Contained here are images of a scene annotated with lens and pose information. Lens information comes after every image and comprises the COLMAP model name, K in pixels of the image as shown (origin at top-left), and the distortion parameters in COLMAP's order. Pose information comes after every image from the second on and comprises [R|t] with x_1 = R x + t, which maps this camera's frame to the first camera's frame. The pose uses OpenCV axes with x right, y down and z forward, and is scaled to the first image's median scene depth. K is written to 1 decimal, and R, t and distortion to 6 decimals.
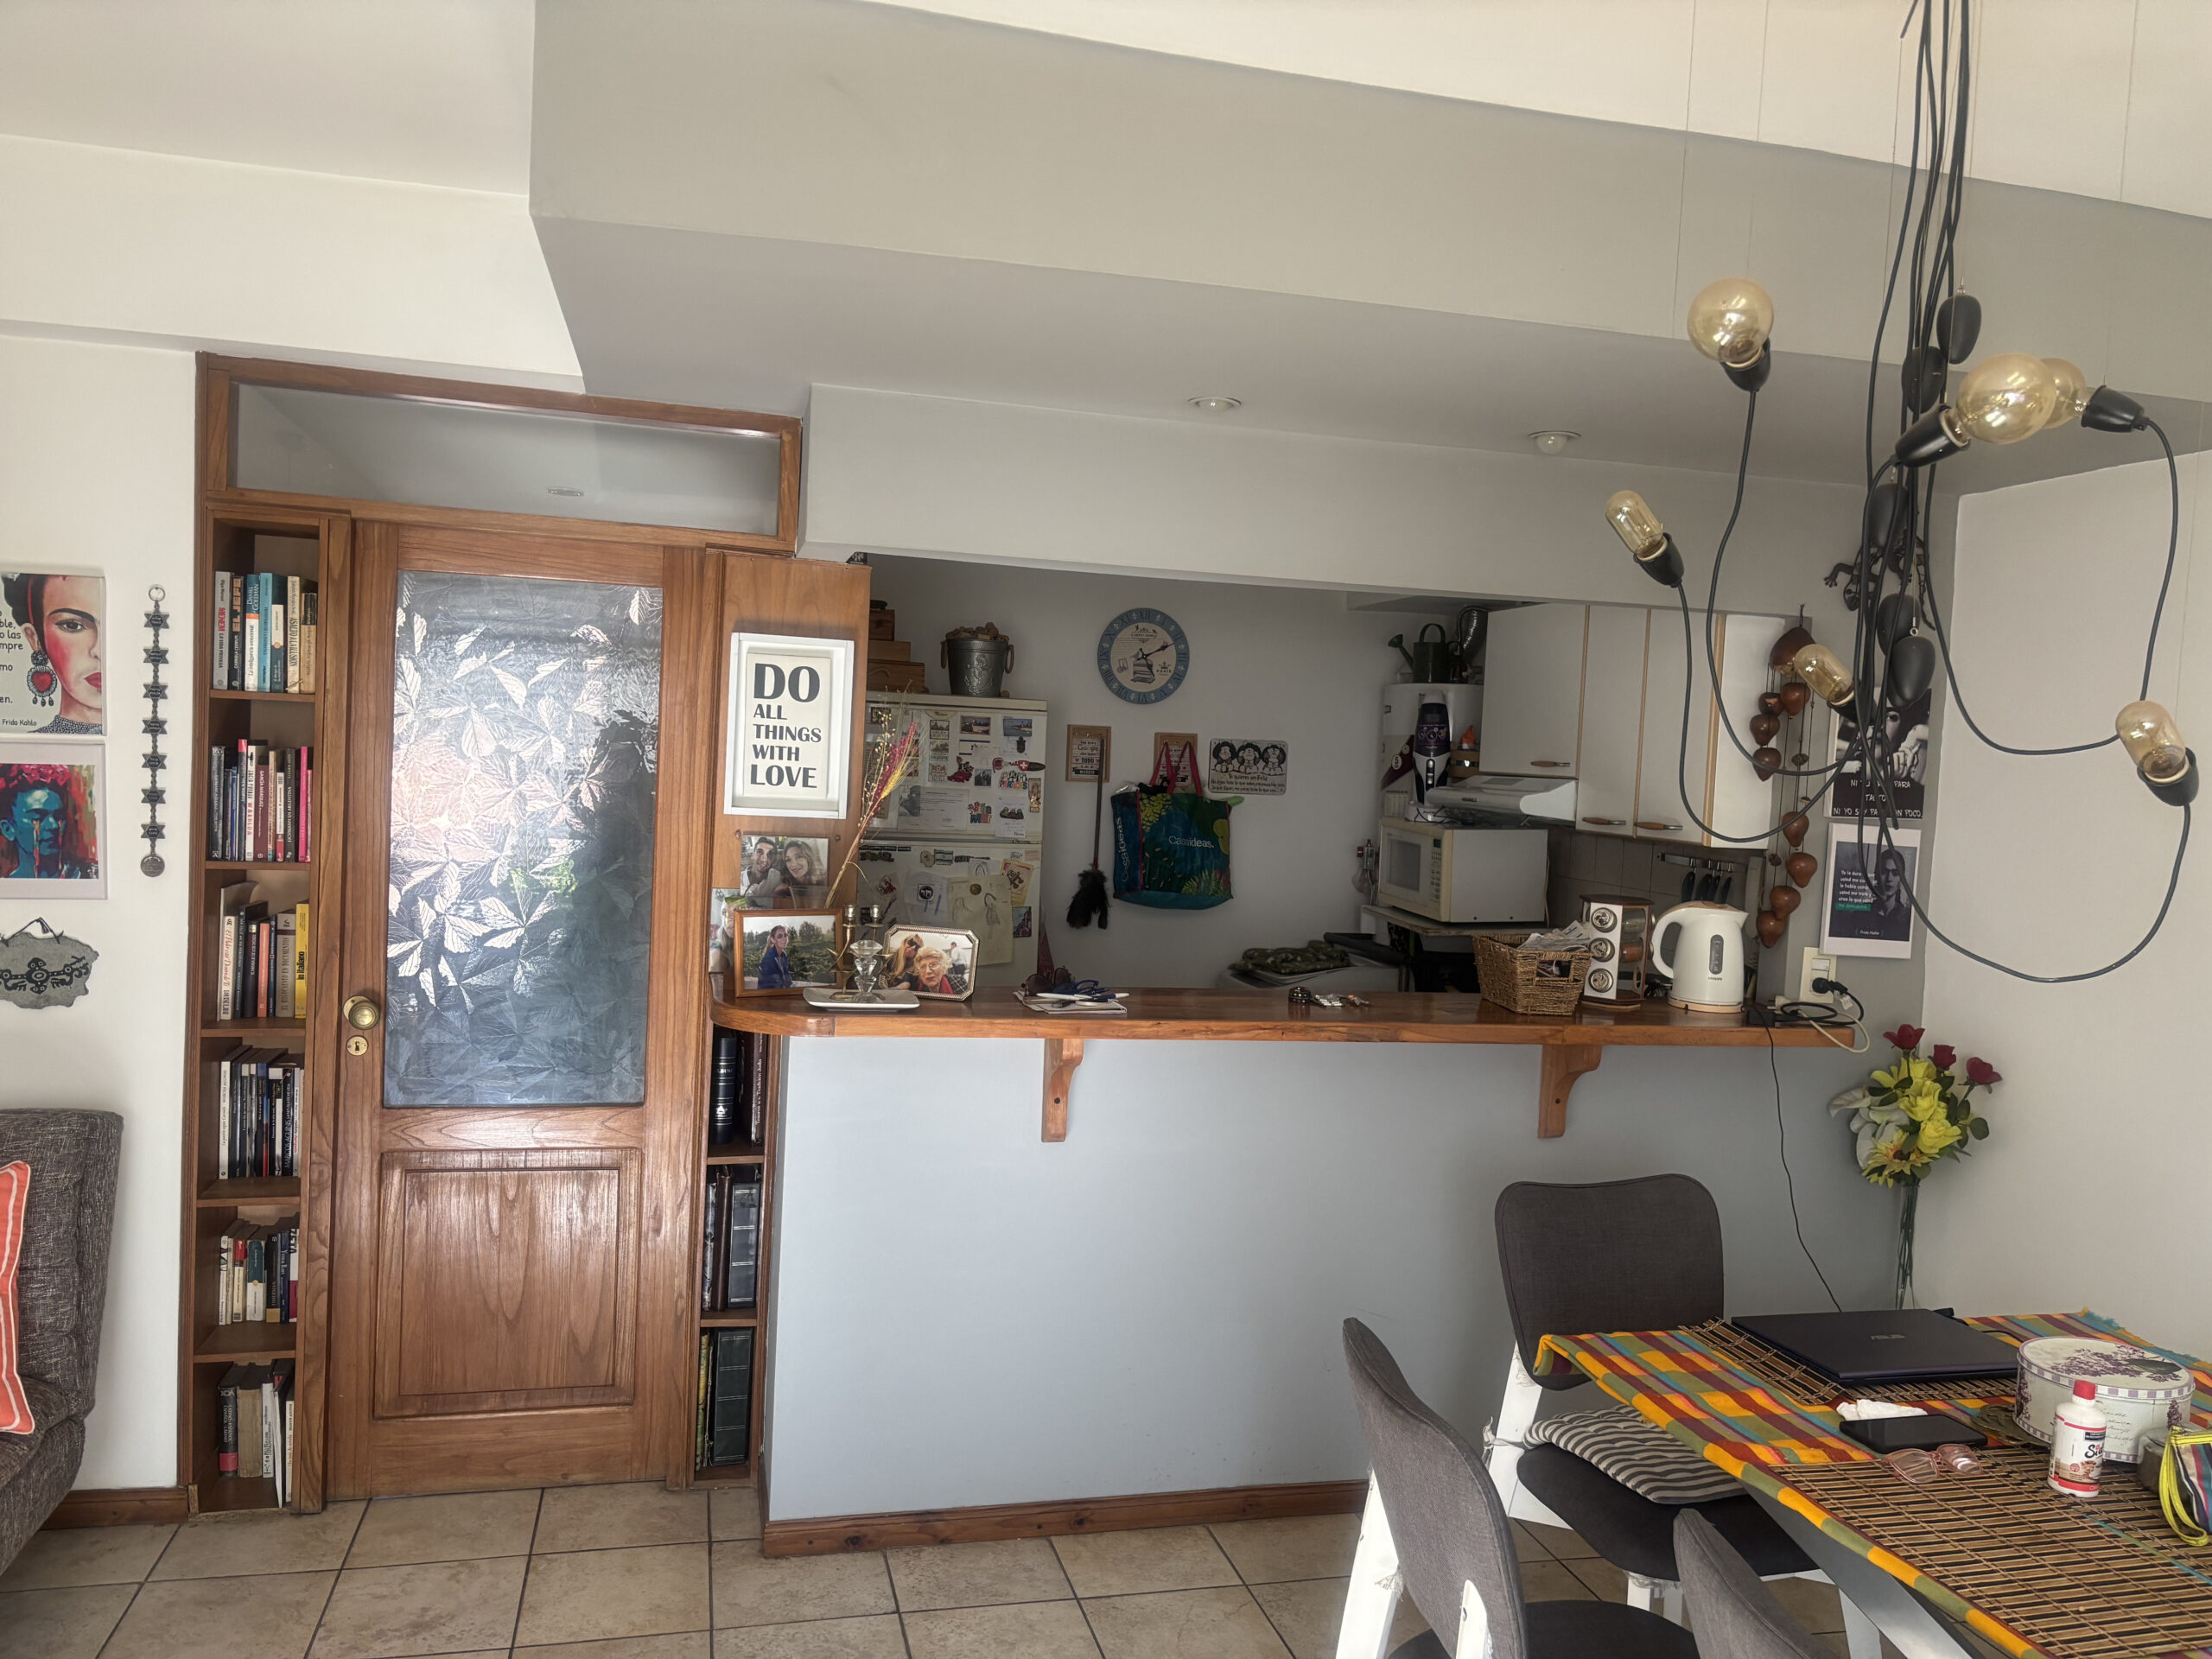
lens RADIAL K [[1668.6, 0, 1112.6], [0, 1668.6, 851.1], [0, 0, 1]] dist [0.049261, -0.063248]
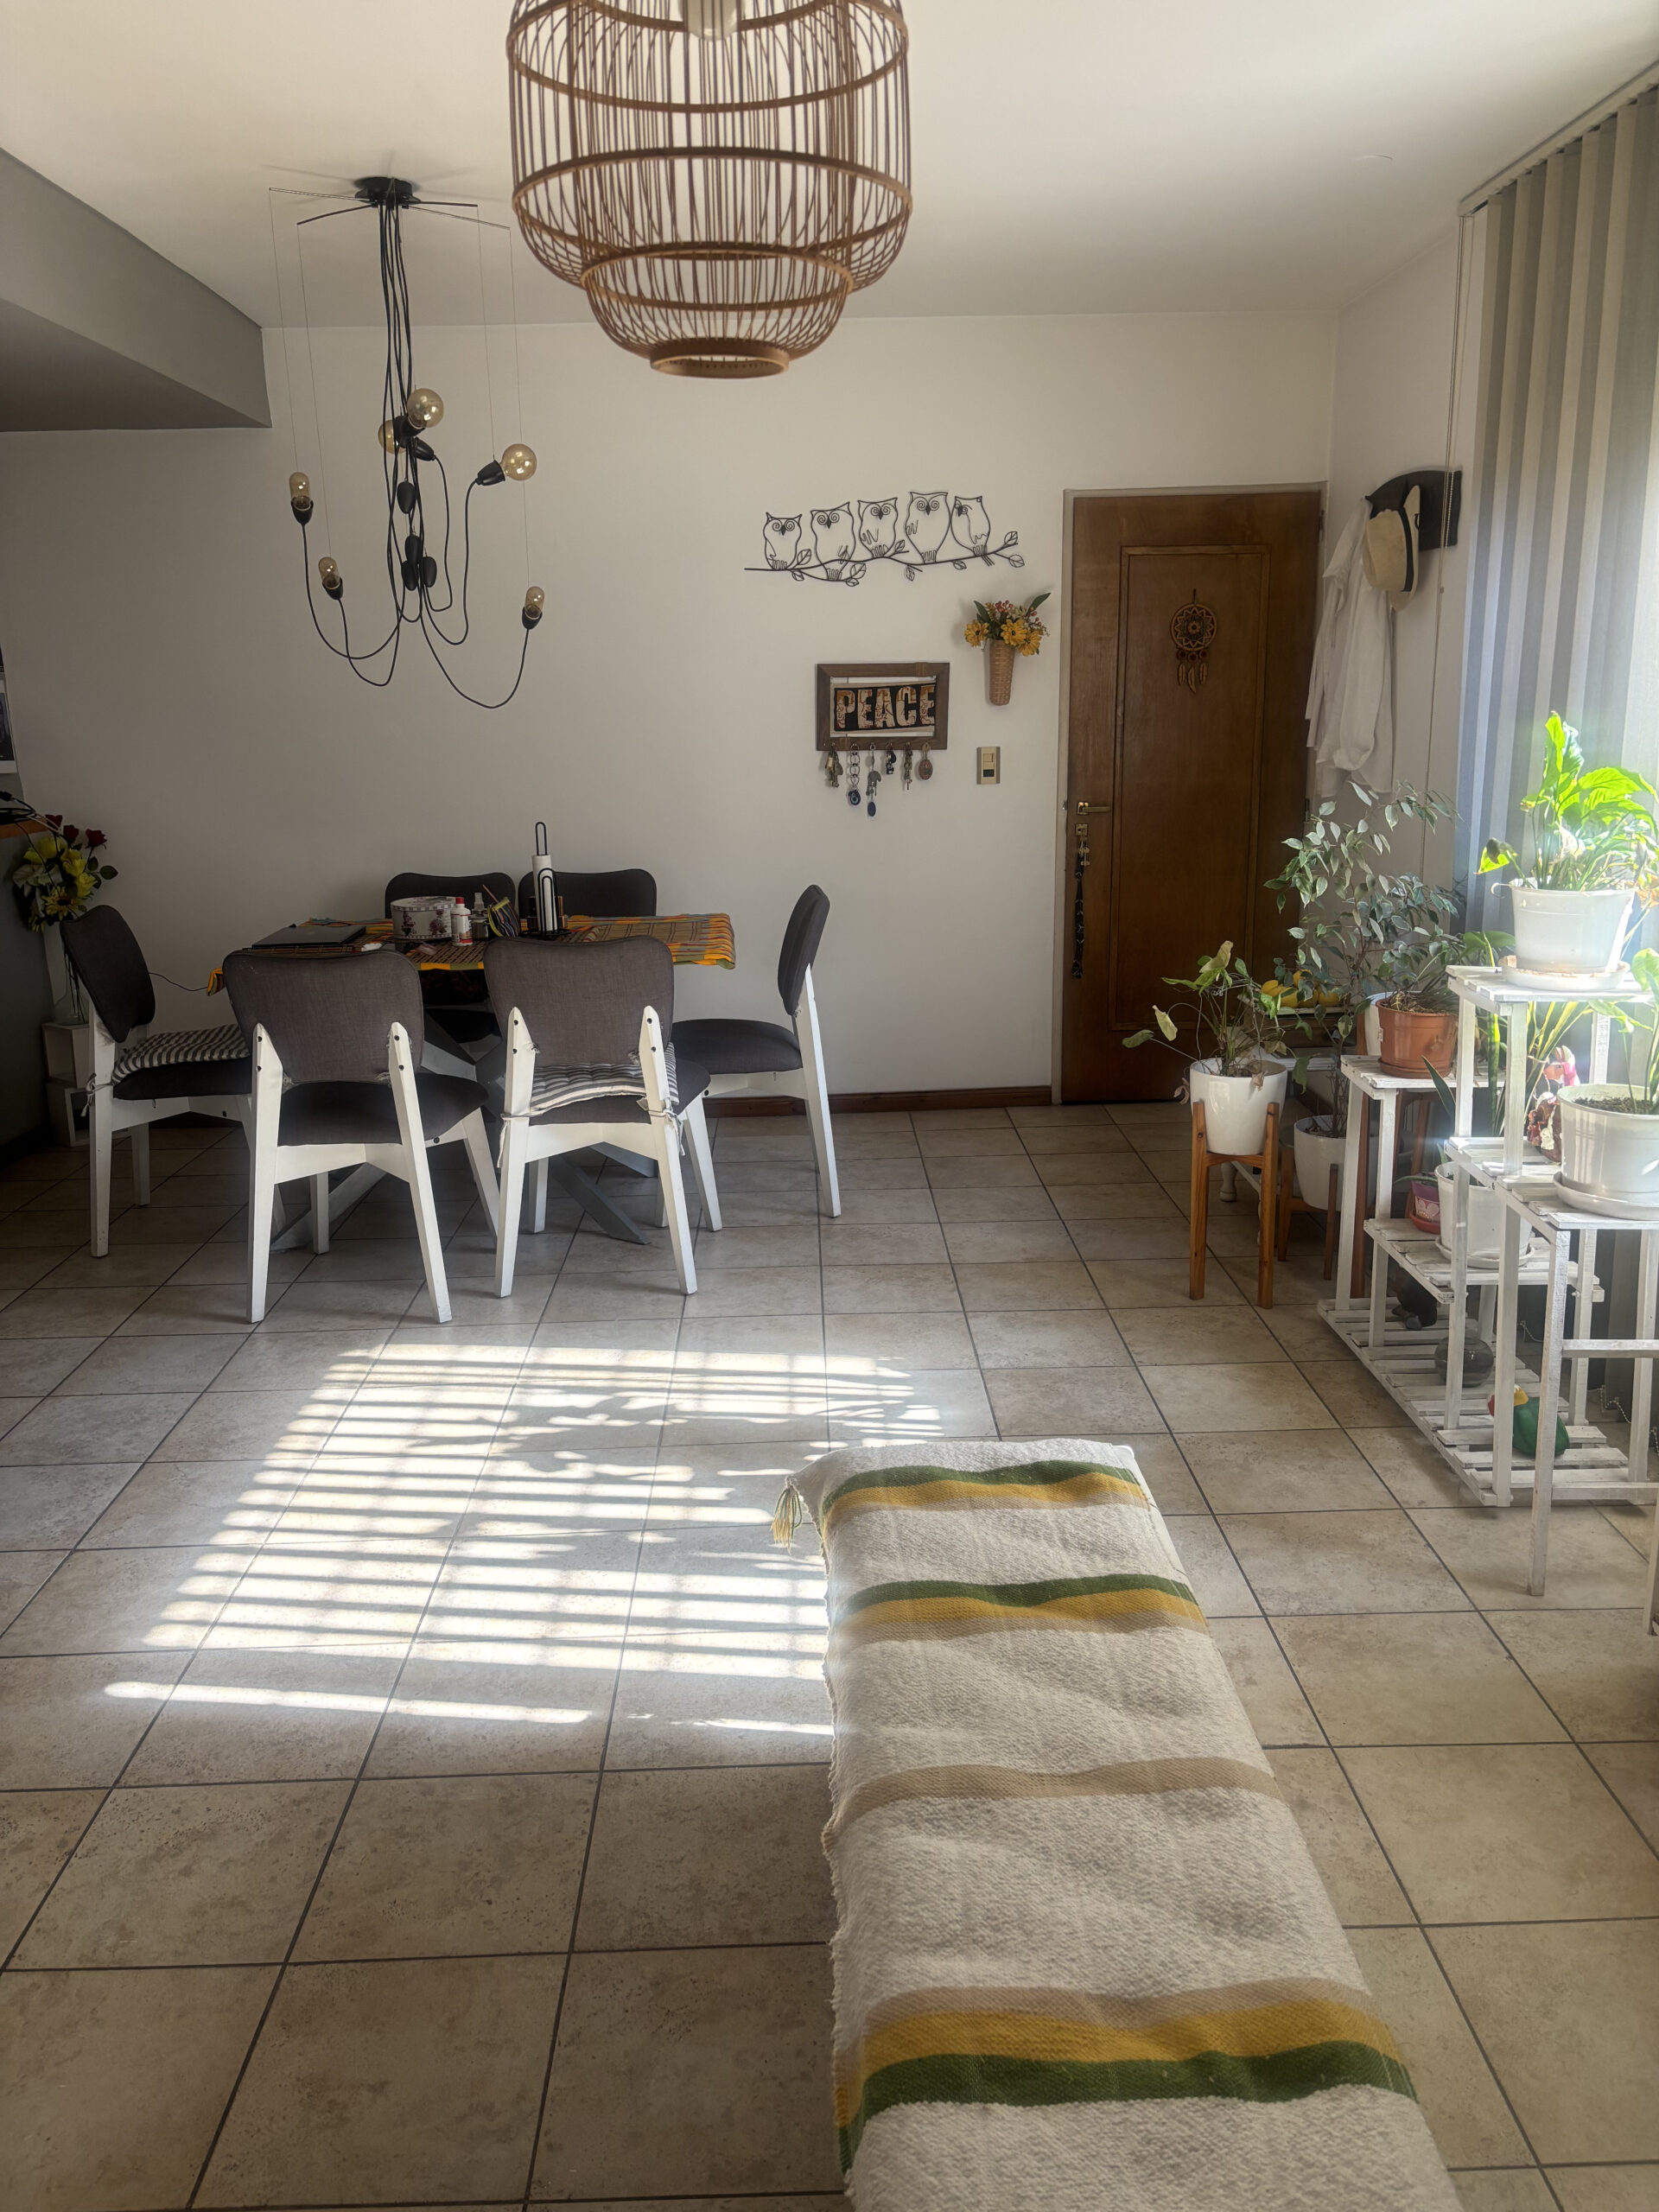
lens RADIAL K [[1659.3, 0, 829.5], [0, 1659.3, 1106.0], [0, 0, 1]] dist [0.020196, -0.045189]
pose [[0.226070, -0.293133, 0.928959, -0.903472], [0.091043, 0.955832, 0.279456, 0.001216], [-0.969847, 0.021398, 0.242773, -0.021428]]
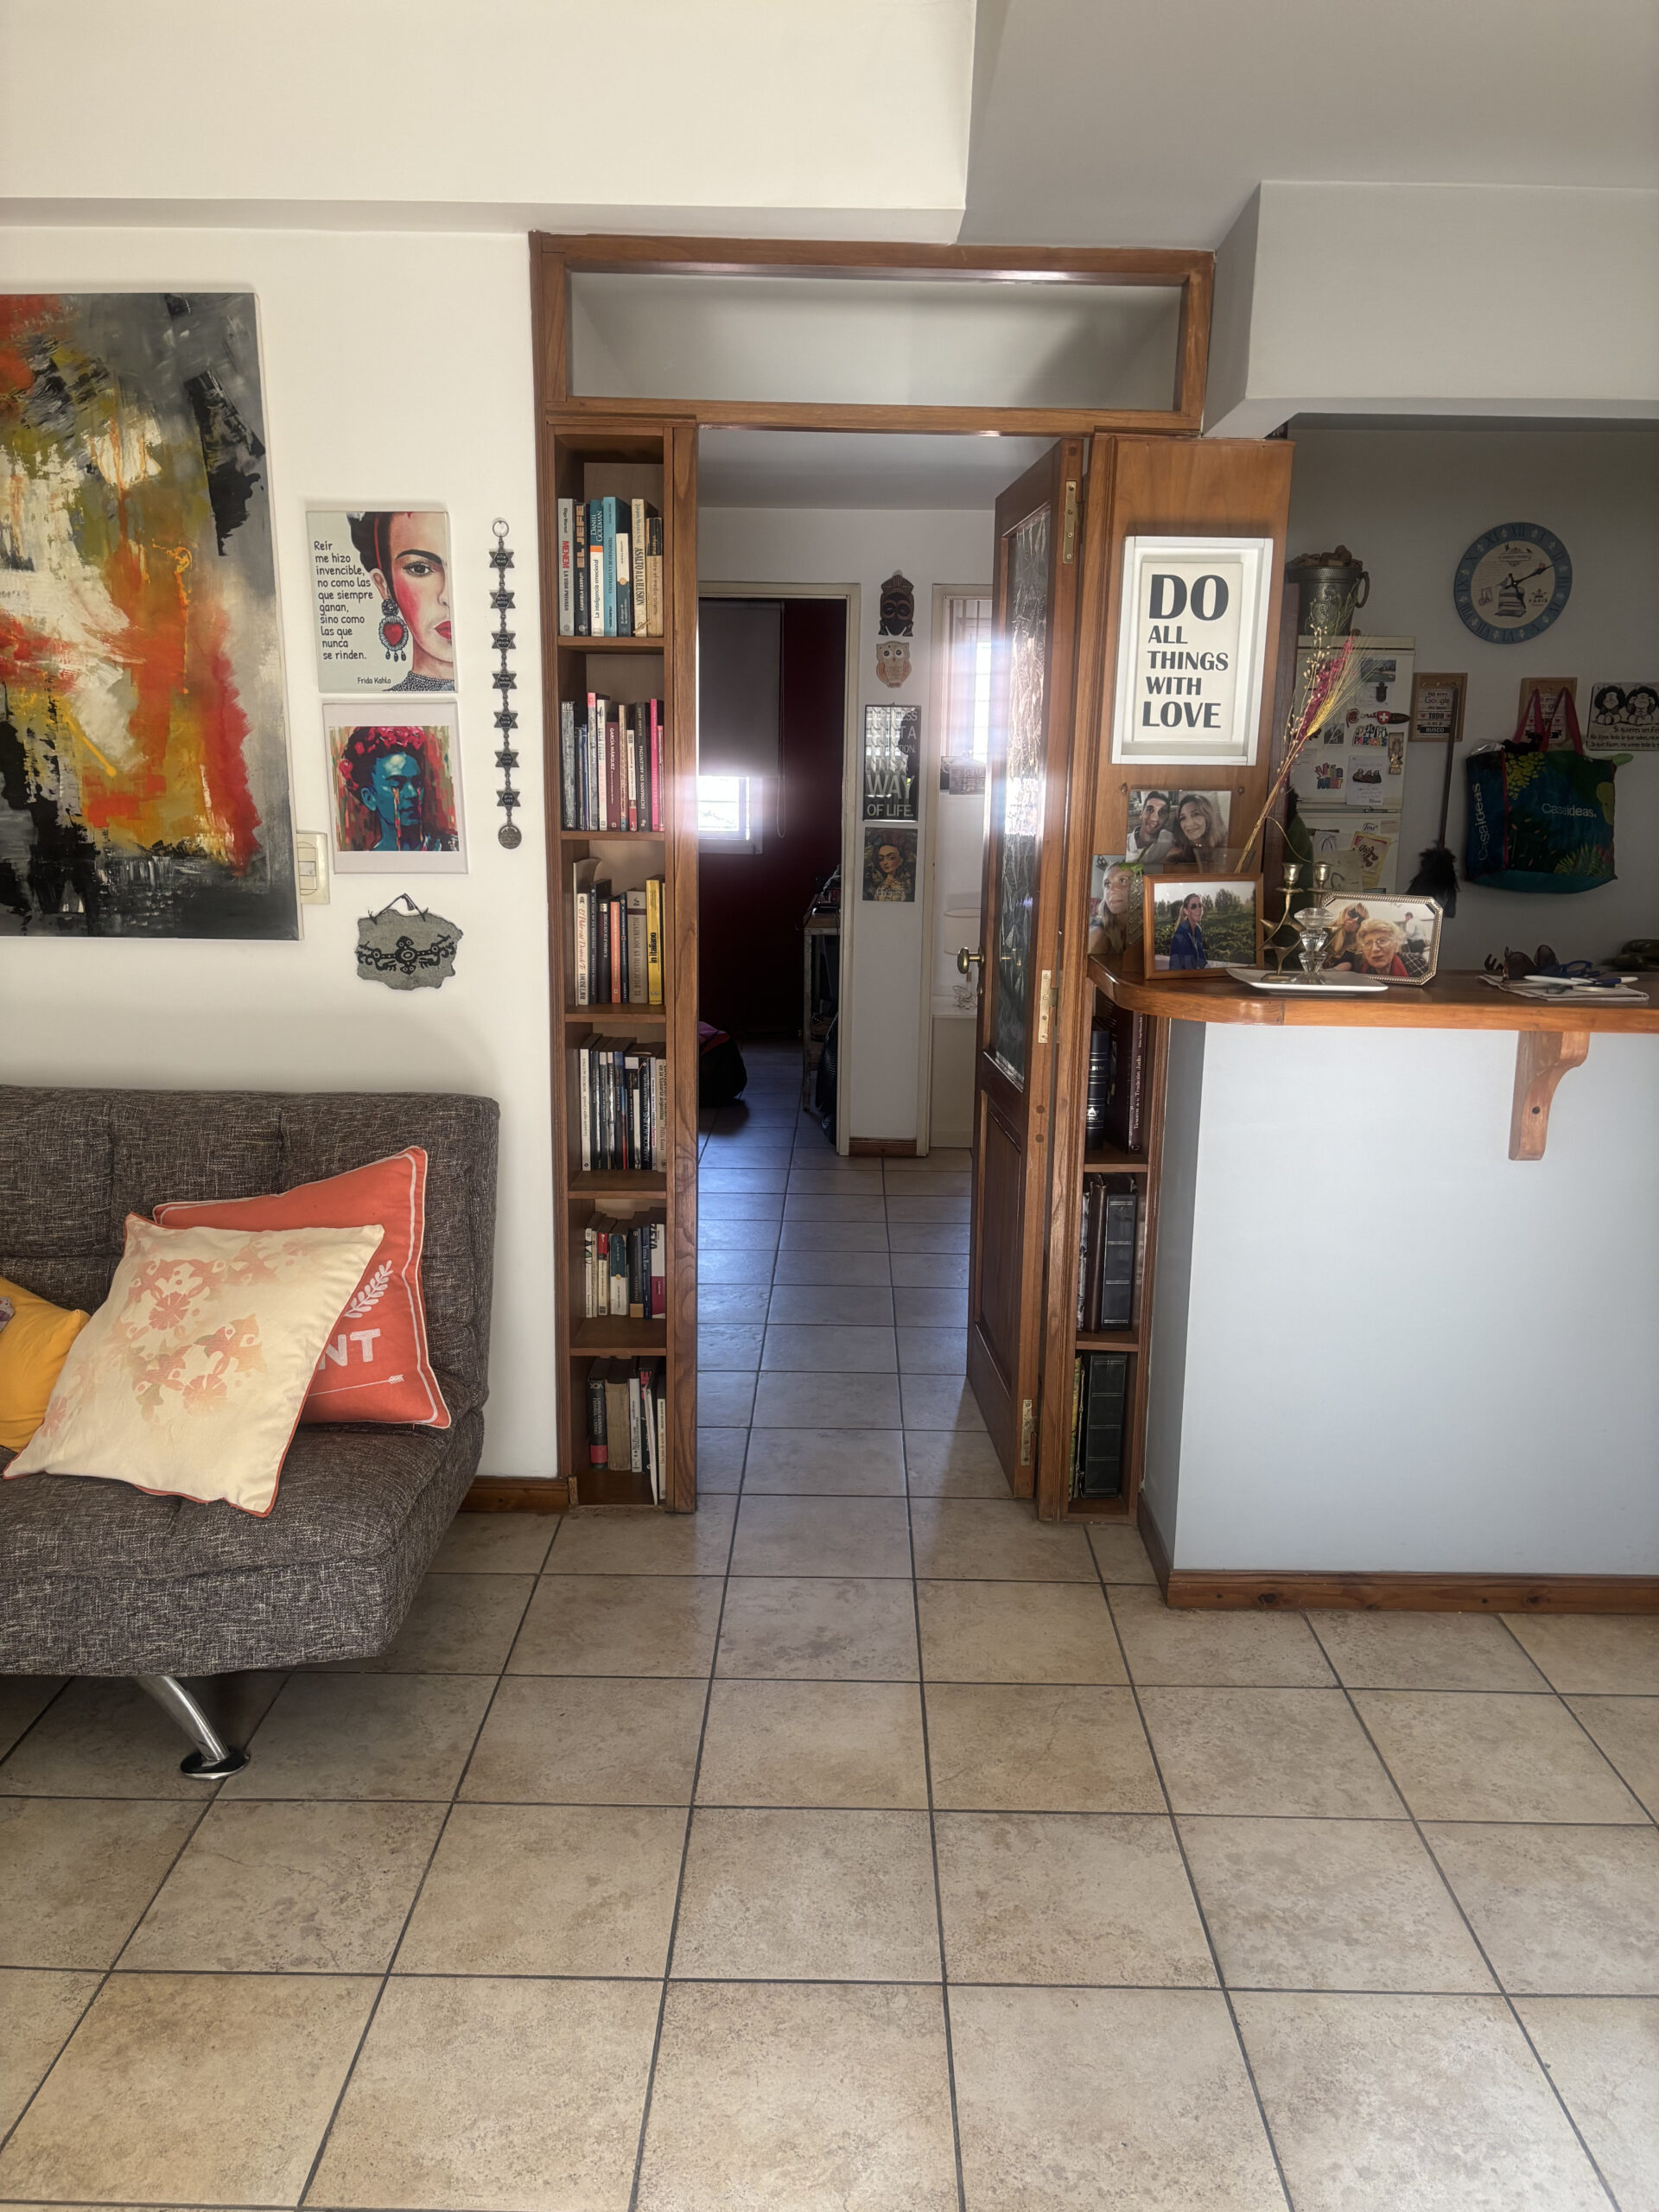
lens RADIAL K [[1668.6, 0, 832.4], [0, 1668.6, 1116.1], [0, 0, 1]] dist [0.049261, -0.063248]
pose [[0.965501, 0.021187, -0.259535, -0.151465], [0.017750, 0.989011, 0.146772, 0.028222], [0.259792, -0.146315, 0.954516, 0.139452]]
